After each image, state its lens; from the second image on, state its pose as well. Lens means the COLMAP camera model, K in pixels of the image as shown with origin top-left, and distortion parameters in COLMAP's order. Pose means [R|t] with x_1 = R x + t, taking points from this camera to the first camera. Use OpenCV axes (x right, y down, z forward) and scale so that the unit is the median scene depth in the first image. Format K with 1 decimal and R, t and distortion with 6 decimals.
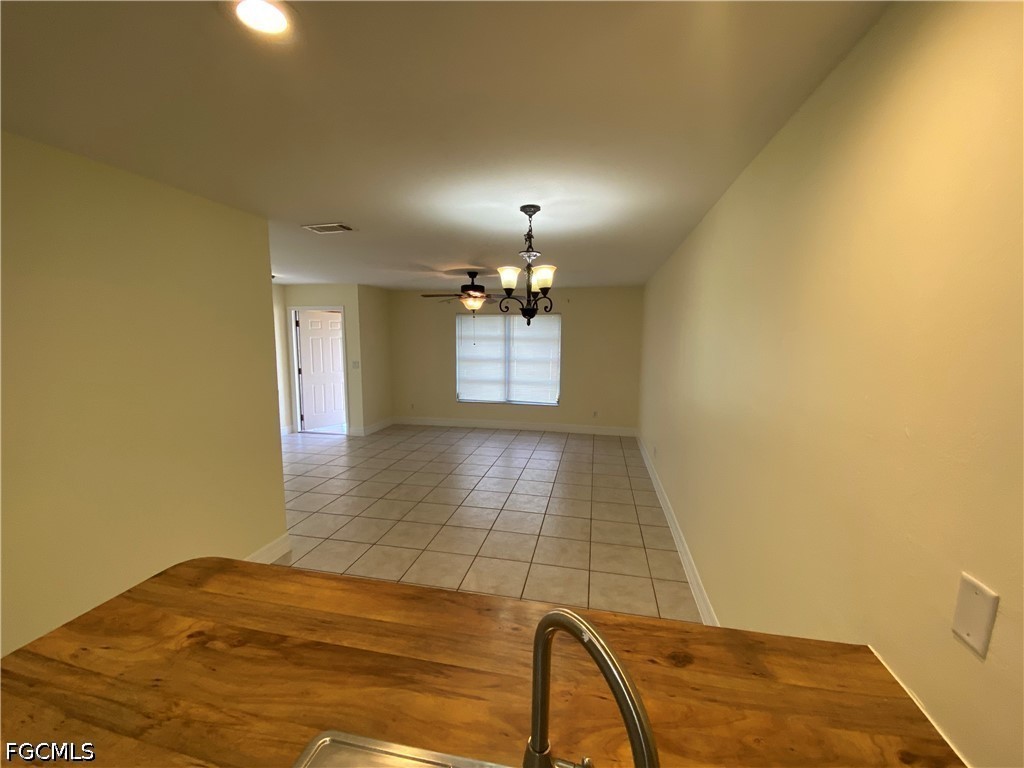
lens RADIAL K [[415.7, 0, 513.0], [0, 415.7, 383.0], [0, 0, 1]] dist [0.018405, -0.020568]
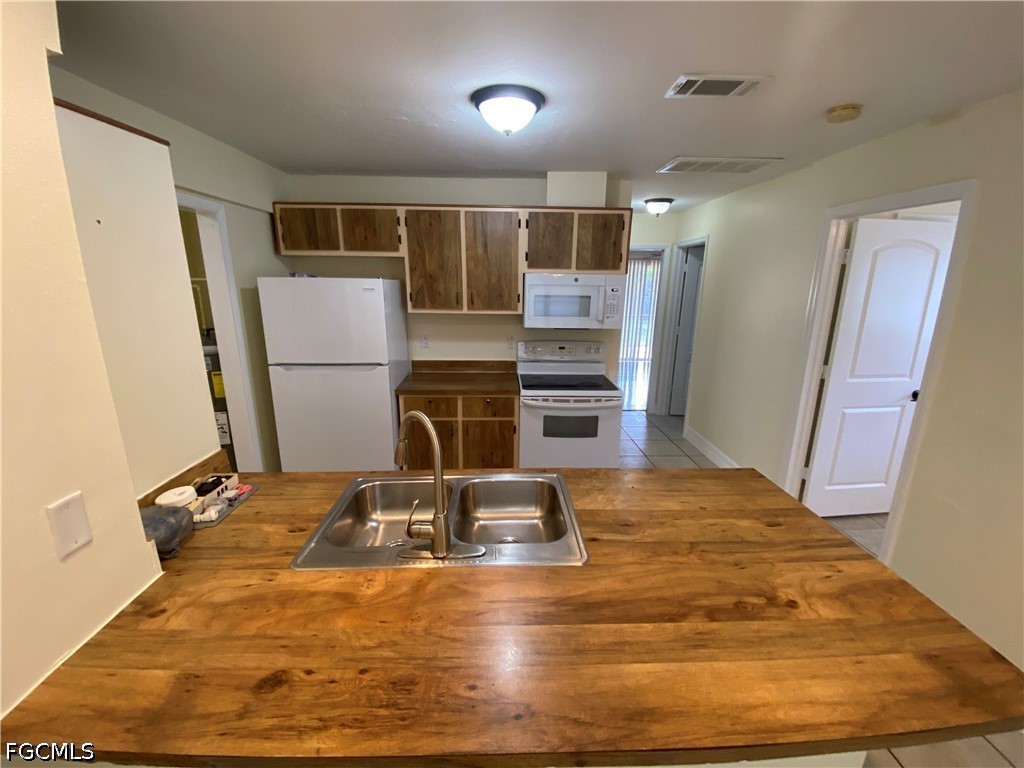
lens RADIAL K [[415.7, 0, 513.0], [0, 415.7, 383.0], [0, 0, 1]] dist [0.018405, -0.020568]
pose [[-0.973225, 0.042744, -0.225845, 0.088807], [-0.038905, 0.937747, 0.345132, -0.214854], [0.226538, 0.344678, -0.910976, 1.654135]]
